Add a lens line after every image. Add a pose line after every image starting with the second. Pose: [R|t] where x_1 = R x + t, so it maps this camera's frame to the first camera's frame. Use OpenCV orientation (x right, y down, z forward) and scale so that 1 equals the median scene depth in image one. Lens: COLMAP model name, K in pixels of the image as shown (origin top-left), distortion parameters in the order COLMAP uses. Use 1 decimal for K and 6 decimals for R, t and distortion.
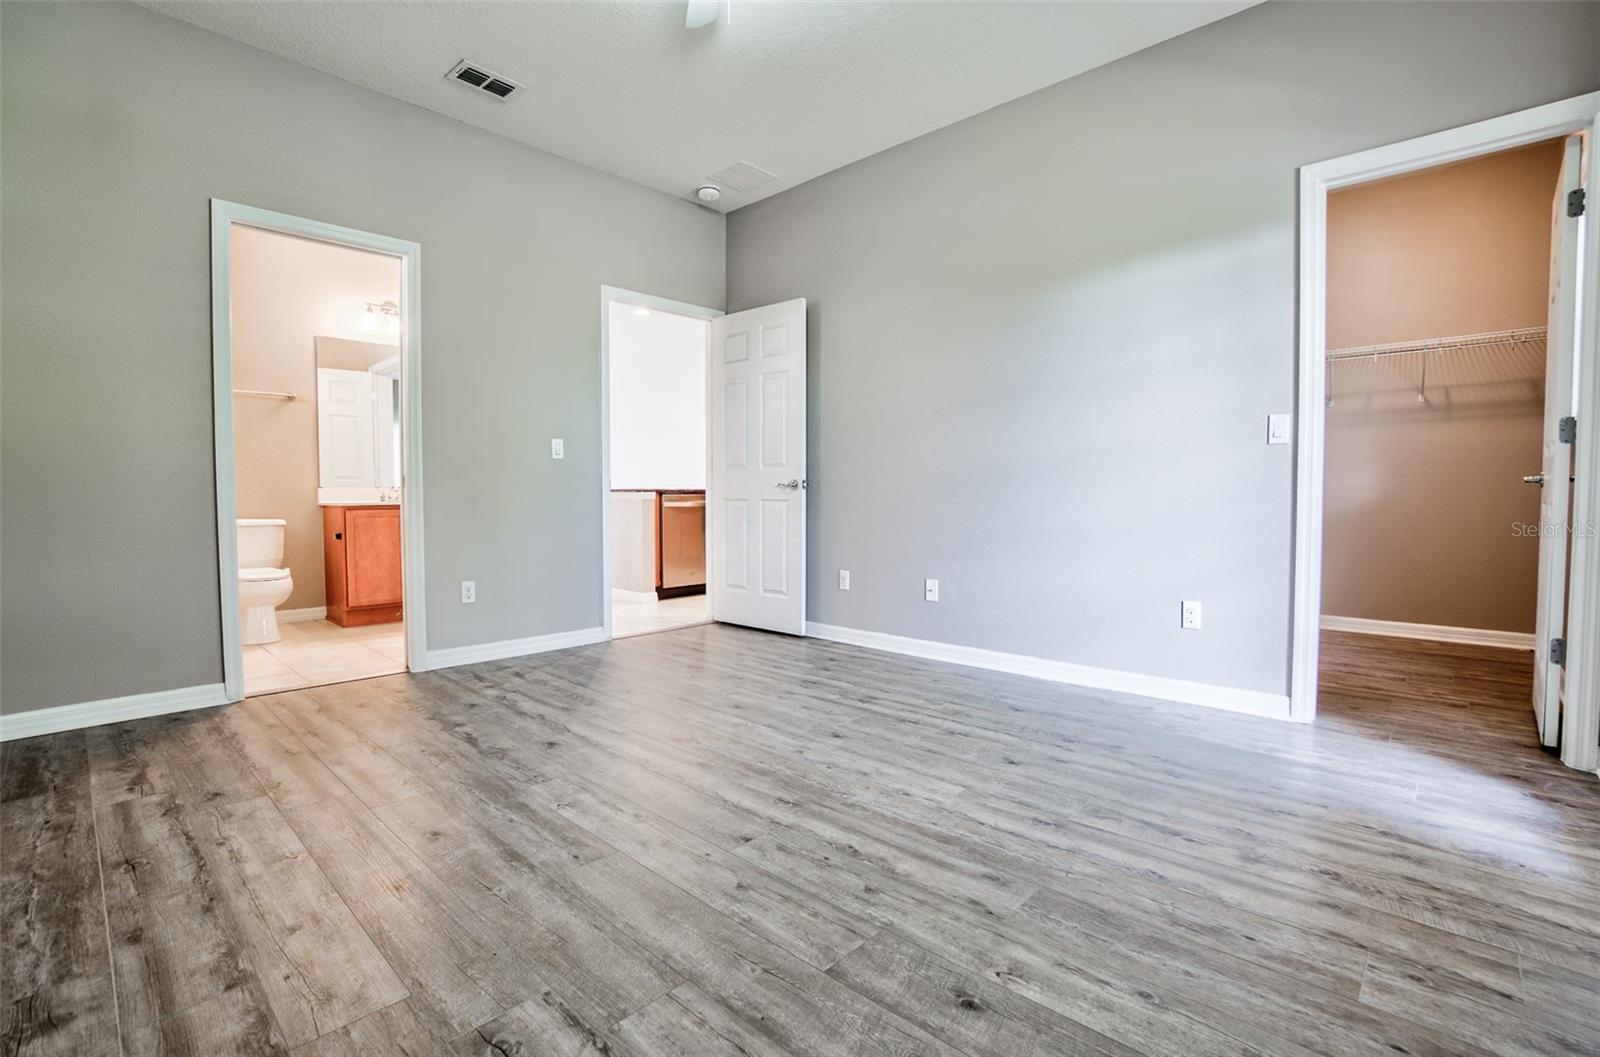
lens RADIAL K [[697.6, 0, 799.1], [0, 697.6, 535.2], [0, 0, 1]] dist [-0.039875, 0.006197]
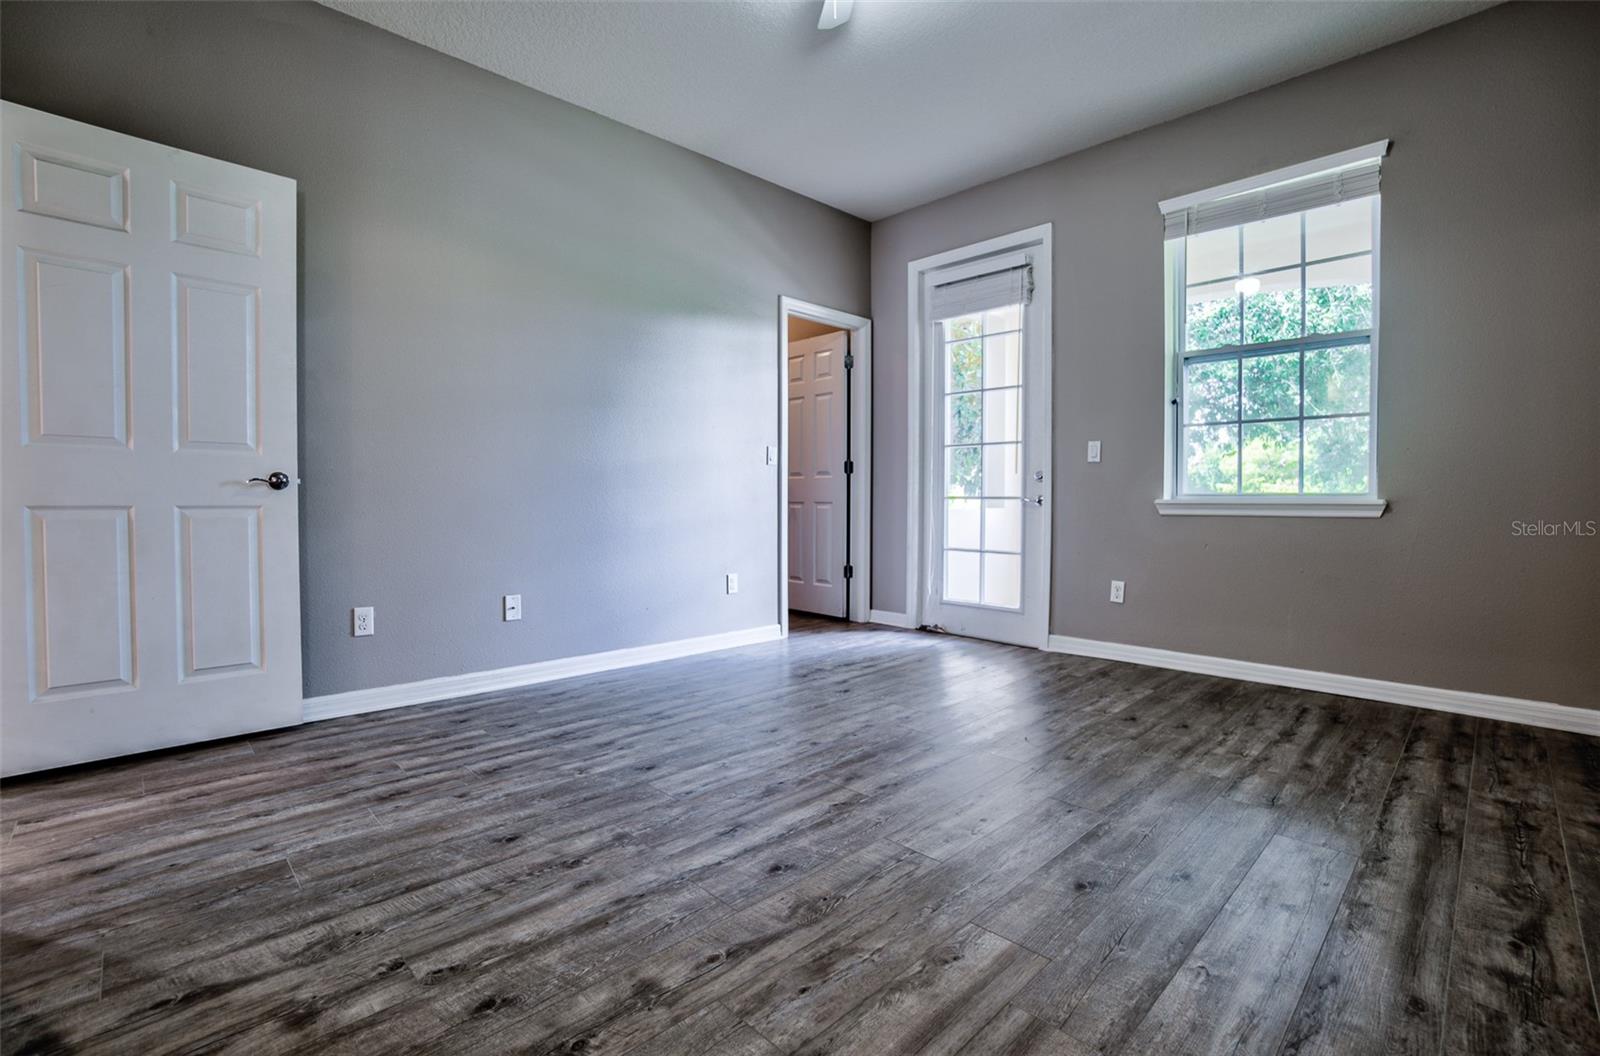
lens RADIAL K [[697.6, 0, 793.3], [0, 697.6, 532.7], [0, 0, 1]] dist [-0.039875, 0.006197]
pose [[0.069385, -0.046289, 0.996515, -1.076256], [0.050896, 0.997786, 0.042805, -0.056447], [-0.996291, 0.047748, 0.071587, 0.976988]]
